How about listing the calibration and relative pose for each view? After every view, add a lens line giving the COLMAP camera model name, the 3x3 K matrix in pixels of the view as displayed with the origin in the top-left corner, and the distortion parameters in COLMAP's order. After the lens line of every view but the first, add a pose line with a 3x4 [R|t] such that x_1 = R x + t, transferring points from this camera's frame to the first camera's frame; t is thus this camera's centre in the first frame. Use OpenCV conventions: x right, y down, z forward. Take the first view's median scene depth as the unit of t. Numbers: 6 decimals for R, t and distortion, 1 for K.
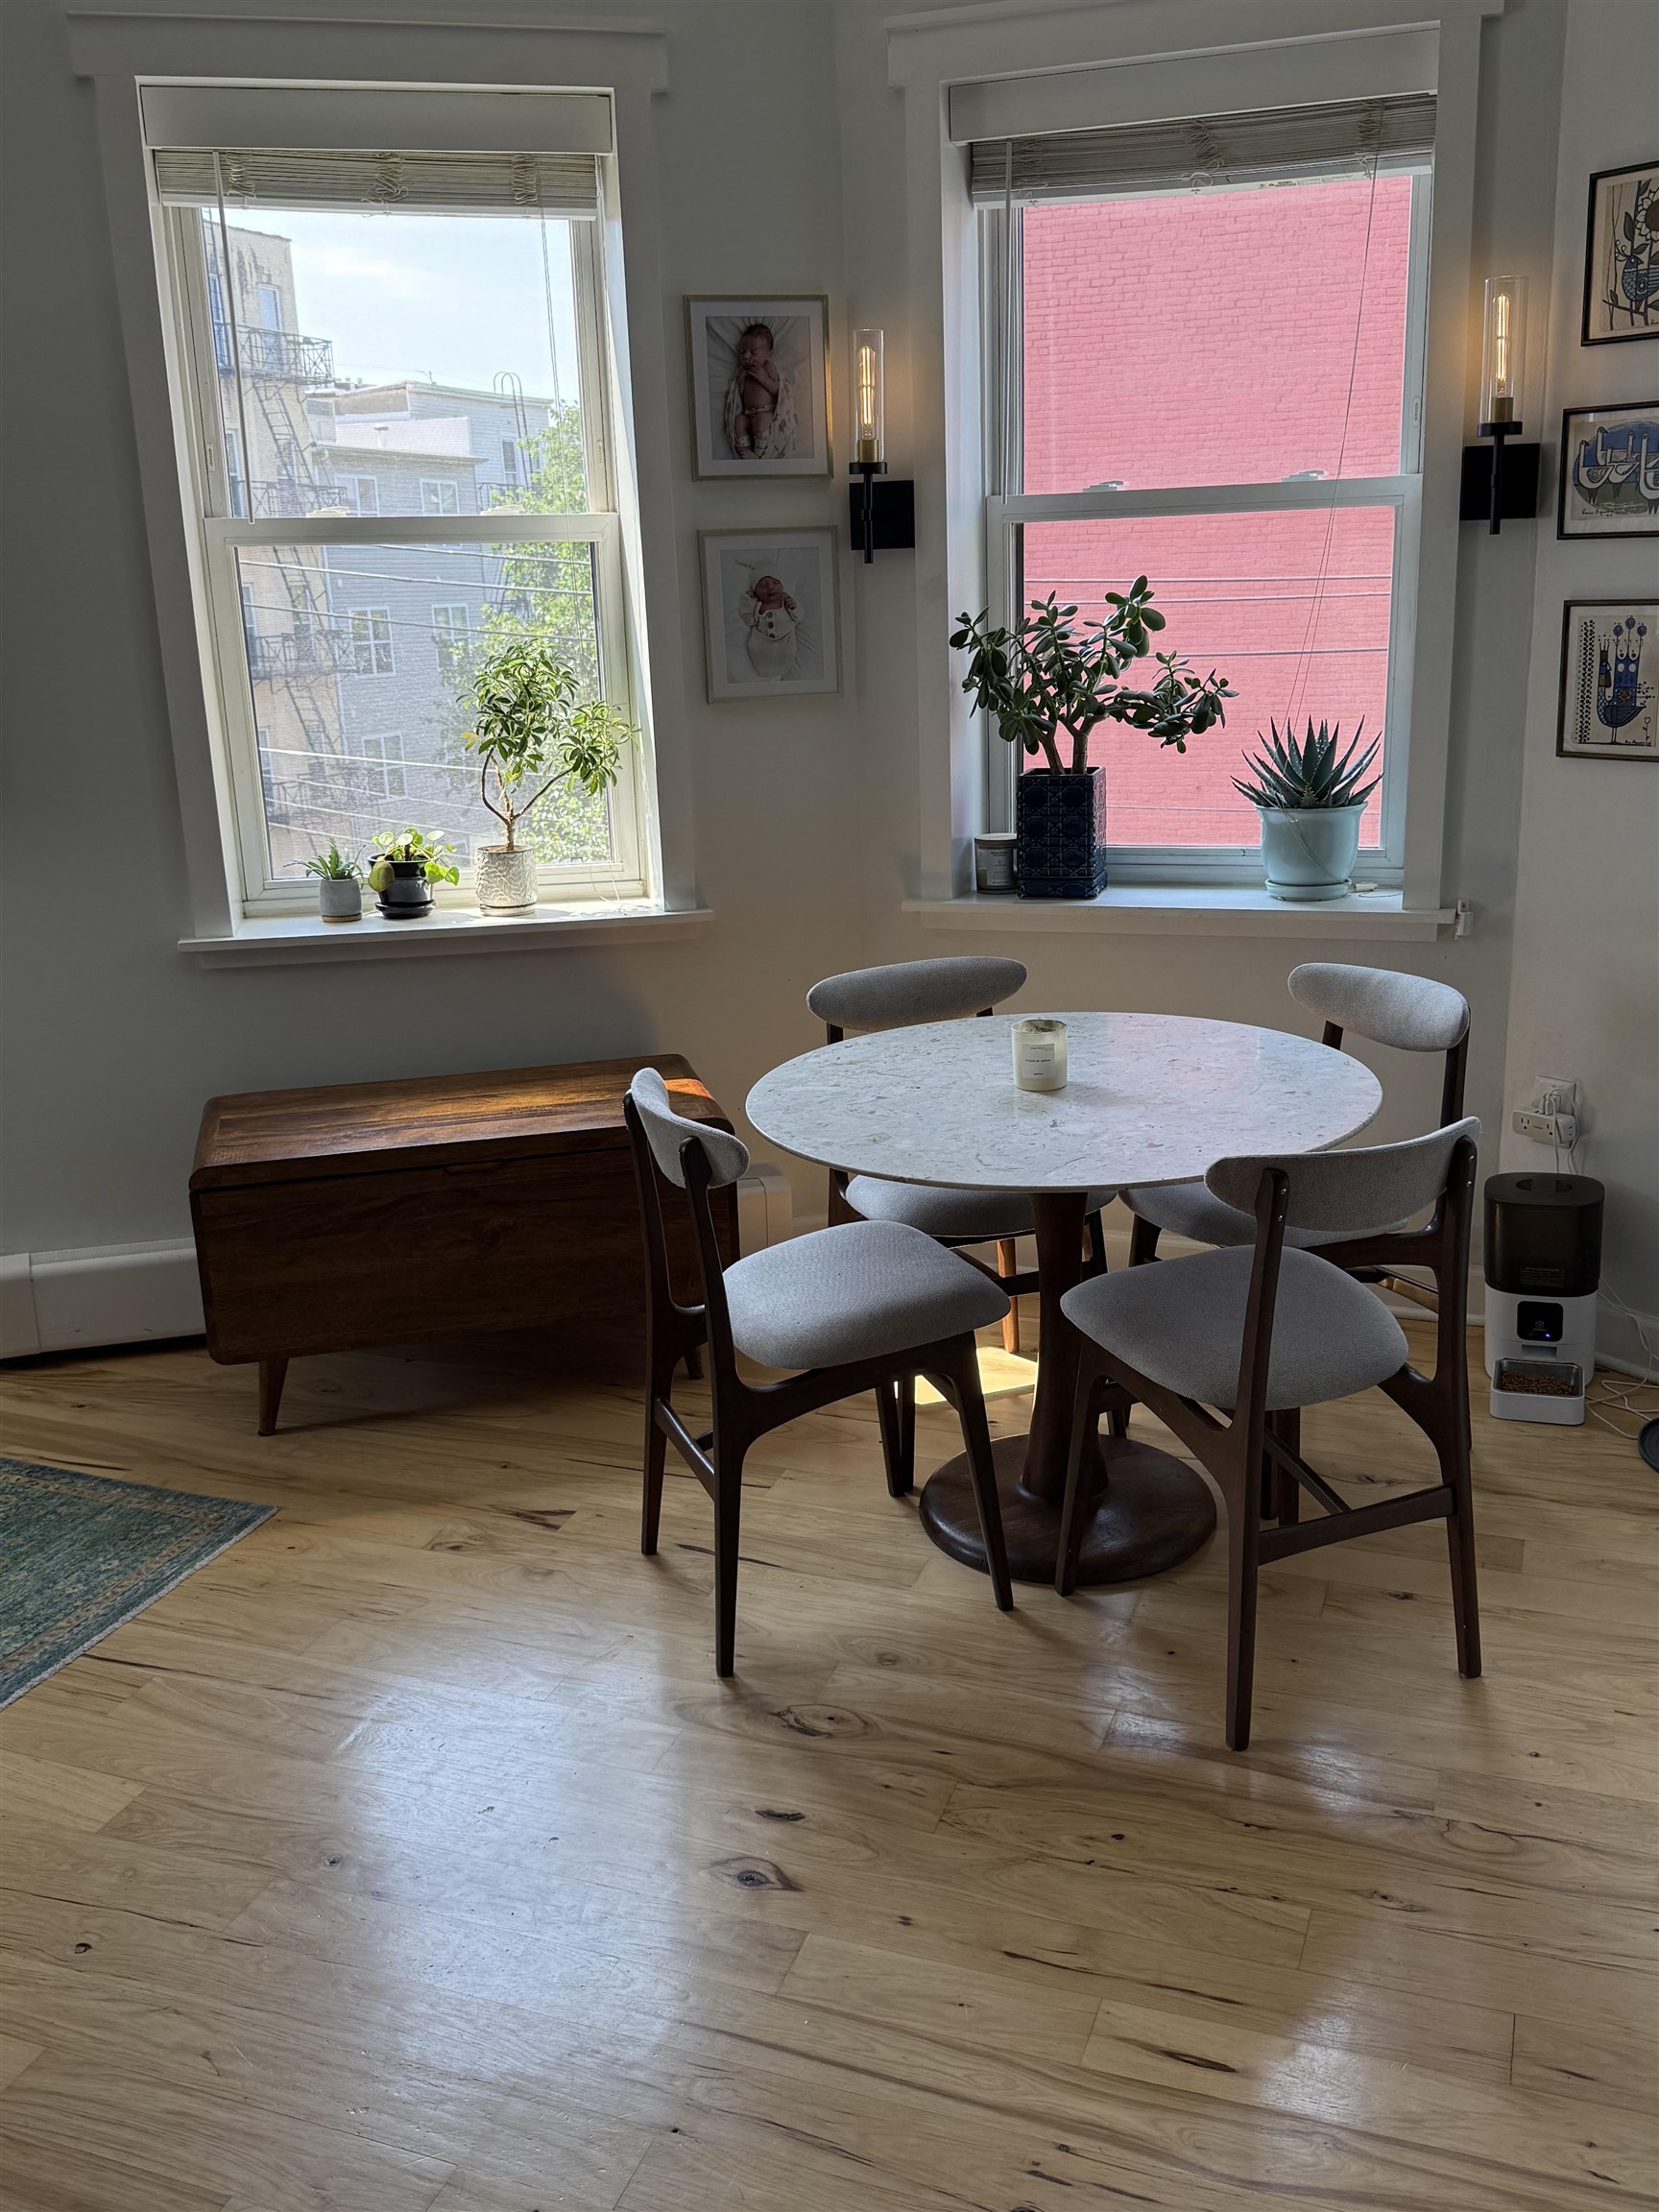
lens RADIAL K [[1964.6, 0, 845.4], [0, 1964.6, 1104.6], [0, 0, 1]] dist [0.101879, -0.179311]
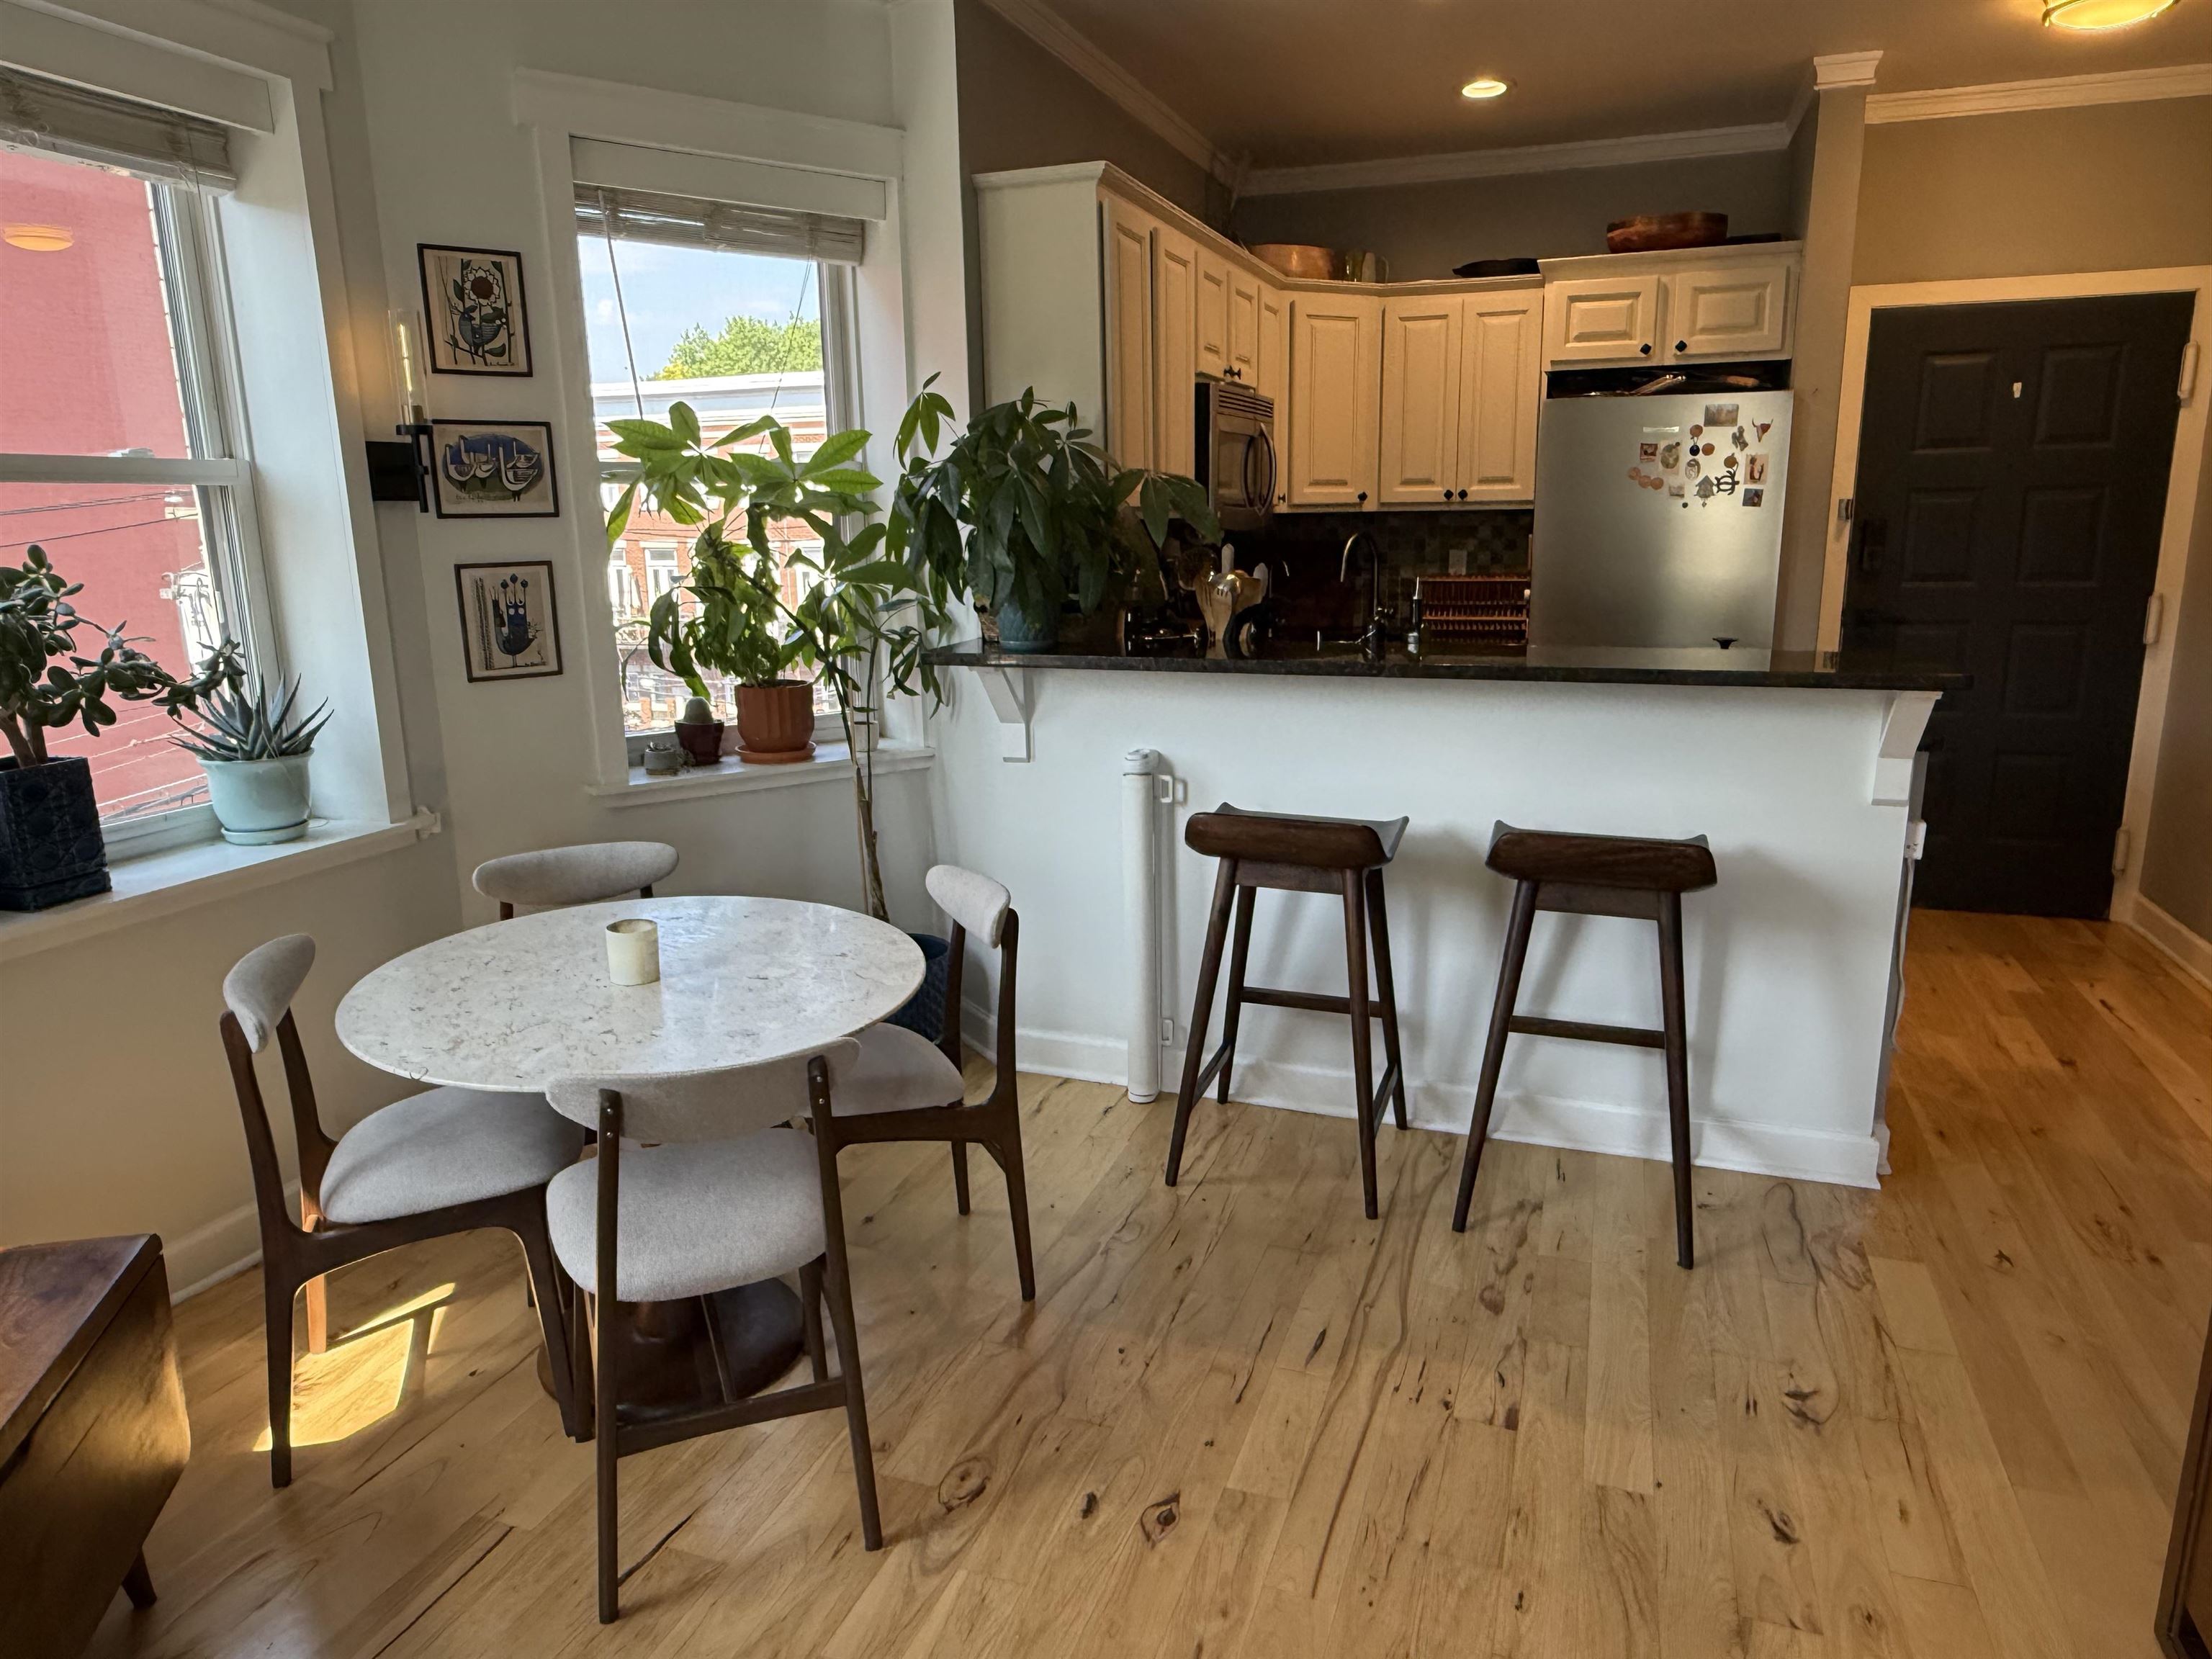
lens RADIAL K [[1408.8, 0, 1098.0], [0, 1408.8, 833.6], [0, 0, 1]] dist [-0.002891, 0.001980]
pose [[-0.010235, -0.190008, 0.981729, -0.593879], [0.278686, 0.942338, 0.185290, -0.143451], [-0.960328, 0.275491, 0.043308, 0.616525]]
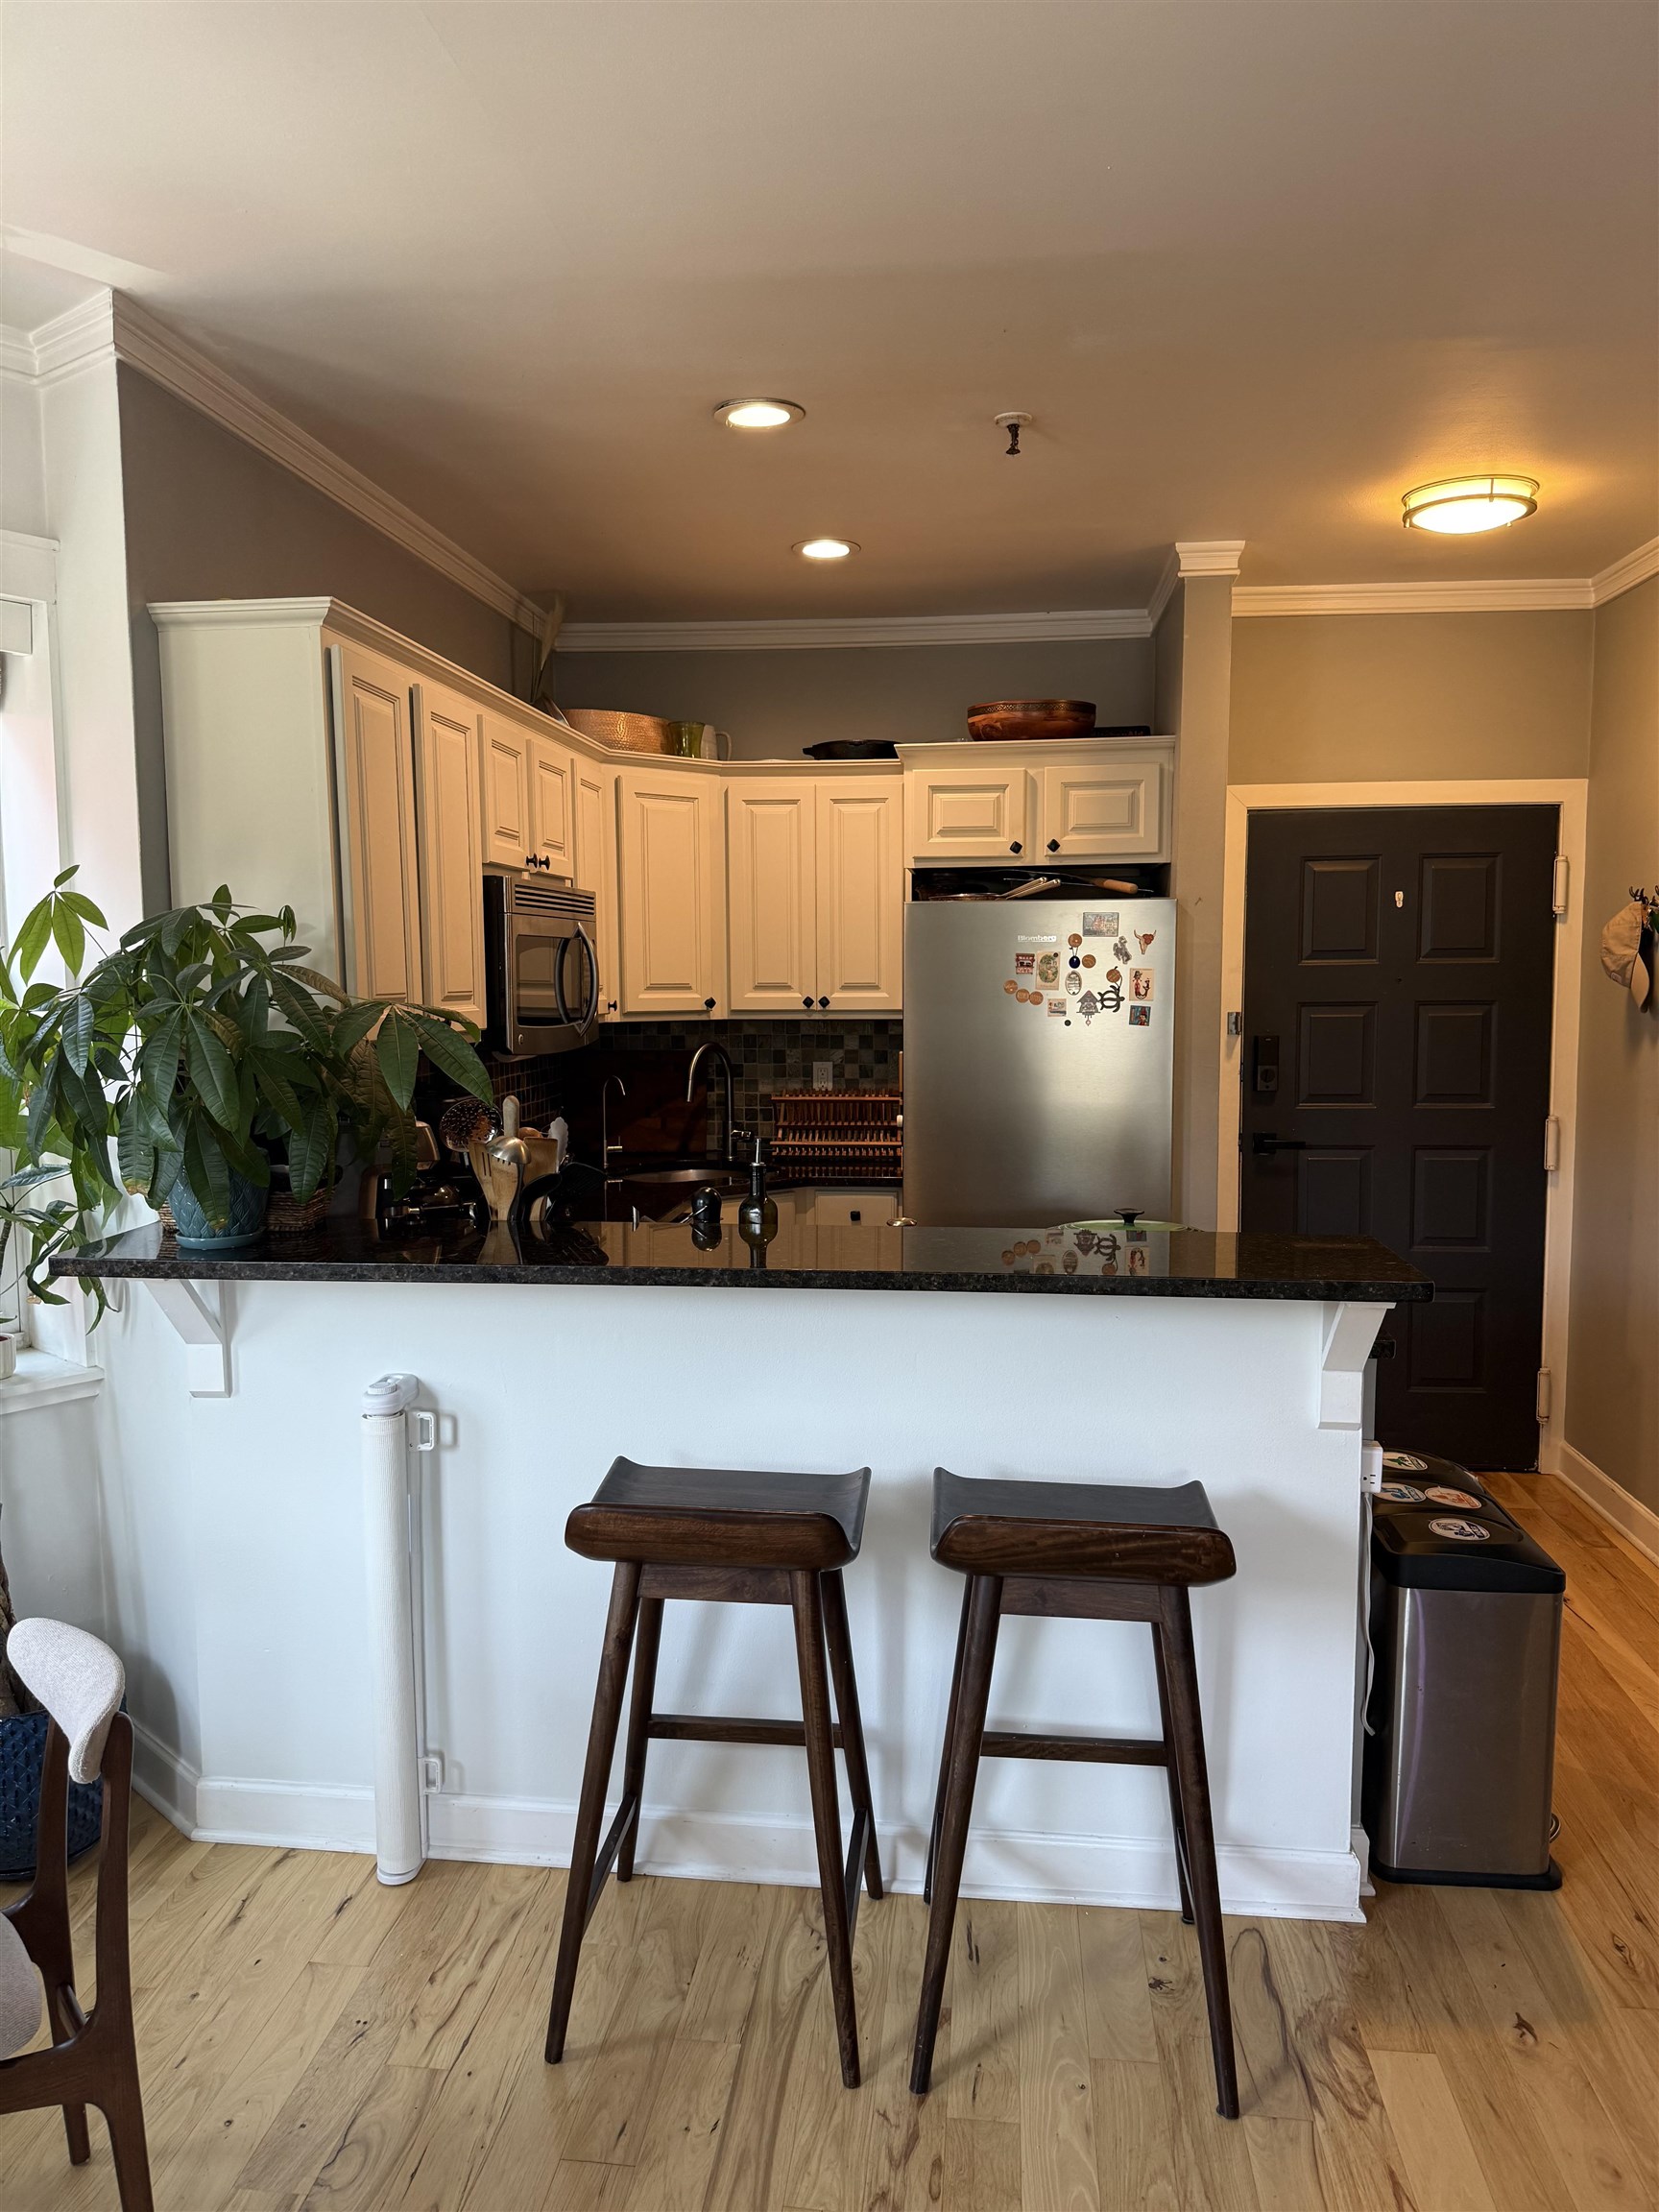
lens RADIAL K [[1505.3, 0, 819.8], [0, 1505.3, 1124.3], [0, 0, 1]] dist [0.061992, -0.061878]
pose [[-0.237997, -0.066588, 0.968981, -0.395271], [0.266928, 0.954748, 0.131172, -0.173378], [-0.933867, 0.289866, -0.209453, 0.531524]]
